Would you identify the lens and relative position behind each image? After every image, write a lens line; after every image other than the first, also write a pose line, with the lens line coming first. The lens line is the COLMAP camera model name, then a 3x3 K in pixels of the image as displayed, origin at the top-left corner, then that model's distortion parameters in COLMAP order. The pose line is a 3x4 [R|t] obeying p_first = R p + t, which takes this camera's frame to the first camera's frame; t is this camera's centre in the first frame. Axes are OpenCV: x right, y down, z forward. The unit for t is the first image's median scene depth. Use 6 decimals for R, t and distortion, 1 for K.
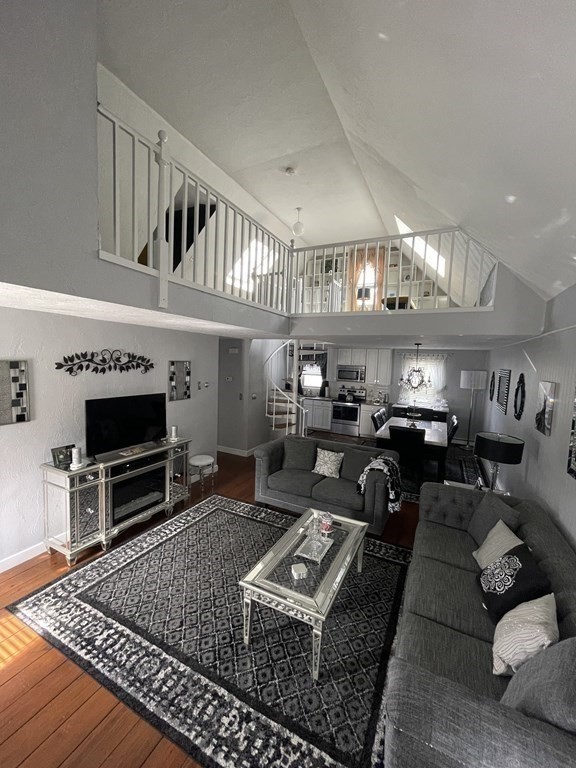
lens RADIAL K [[308.8, 0, 288.5], [0, 308.8, 385.6], [0, 0, 1]] dist [-0.004570, 0.000281]
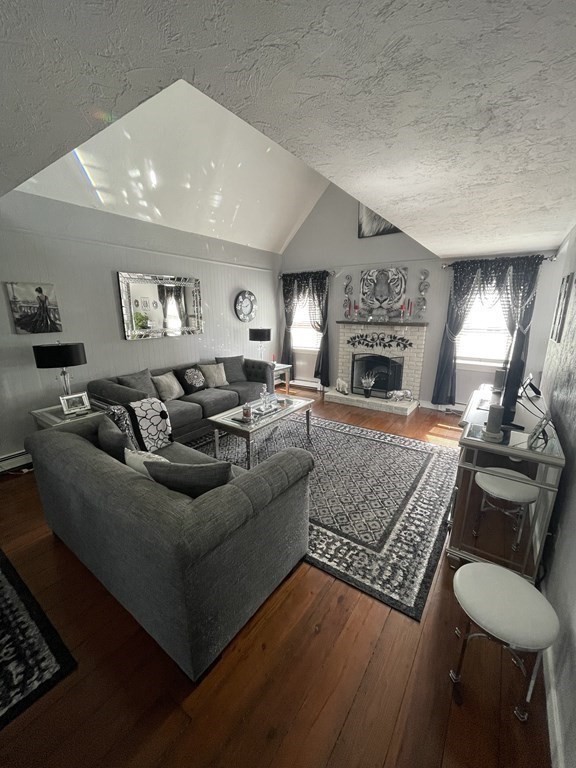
lens RADIAL K [[308.8, 0, 288.6], [0, 308.8, 388.5], [0, 0, 1]] dist [-0.004570, 0.000281]
pose [[-0.988175, -0.070889, 0.135956, -0.183697], [-0.020487, 0.939798, 0.341116, -0.048806], [-0.151953, 0.334297, -0.930137, 1.981025]]
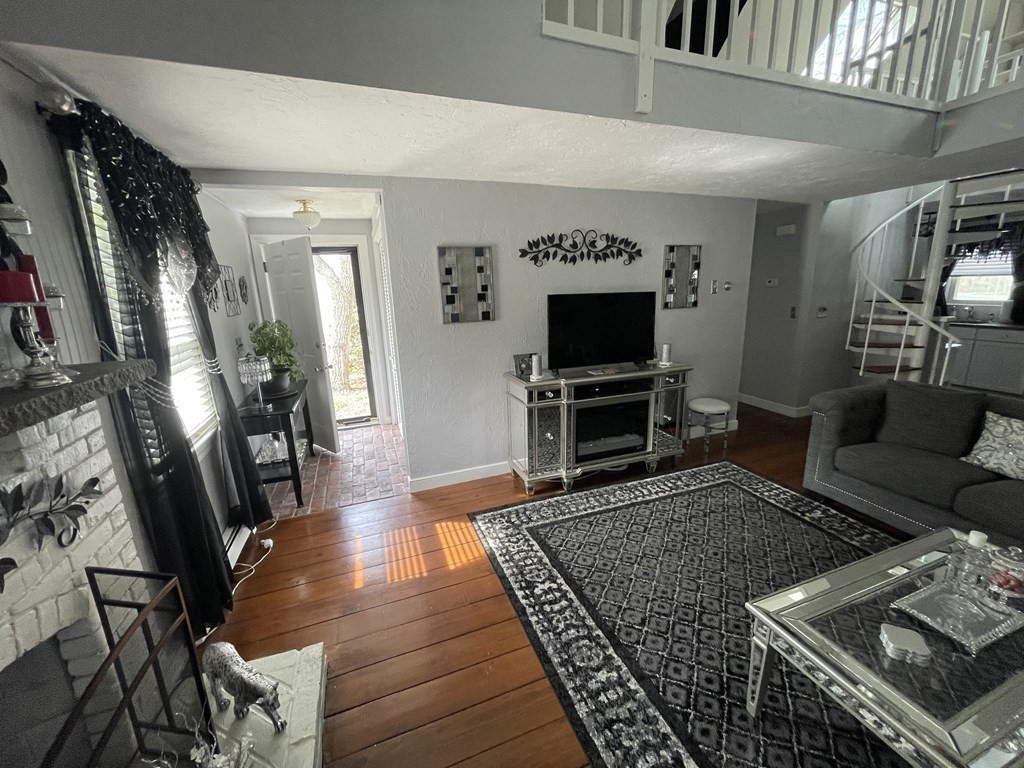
lens RADIAL K [[411.7, 0, 514.7], [0, 411.7, 383.5], [0, 0, 1]] dist [-0.004570, 0.000281]
pose [[0.729332, 0.100795, -0.676695, -0.008738], [-0.002419, 0.989462, 0.144775, 0.121515], [0.684156, -0.103952, 0.721890, 0.192674]]
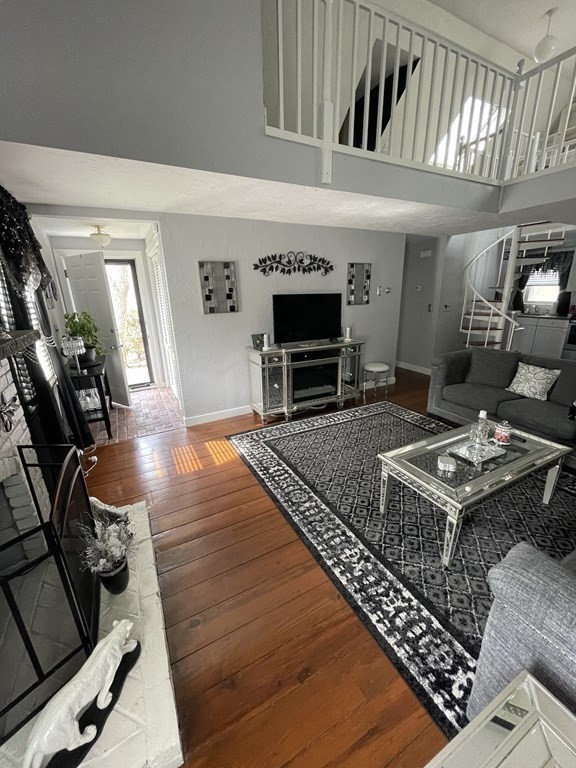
lens RADIAL K [[308.8, 0, 288.9], [0, 308.8, 385.8], [0, 0, 1]] dist [-0.004570, 0.000281]
pose [[0.809710, 0.122489, -0.573904, 0.114923], [0.000626, 0.977792, 0.209575, 0.145410], [0.586830, -0.170054, 0.791652, 0.043126]]
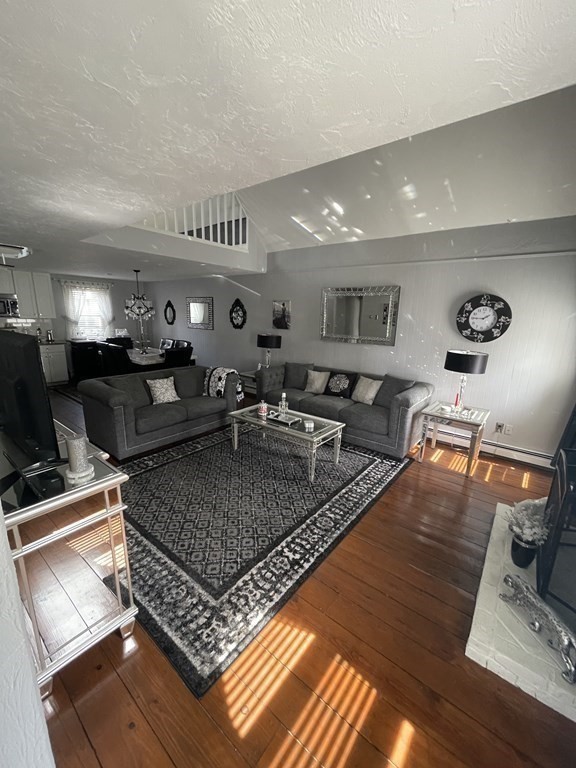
lens RADIAL K [[308.8, 0, 289.5], [0, 308.8, 385.5], [0, 0, 1]] dist [-0.004570, 0.000281]
pose [[0.205516, -0.250411, 0.946075, -1.041949], [0.066403, 0.968051, 0.241803, 0.036425], [-0.976398, 0.013128, 0.215578, 0.580184]]
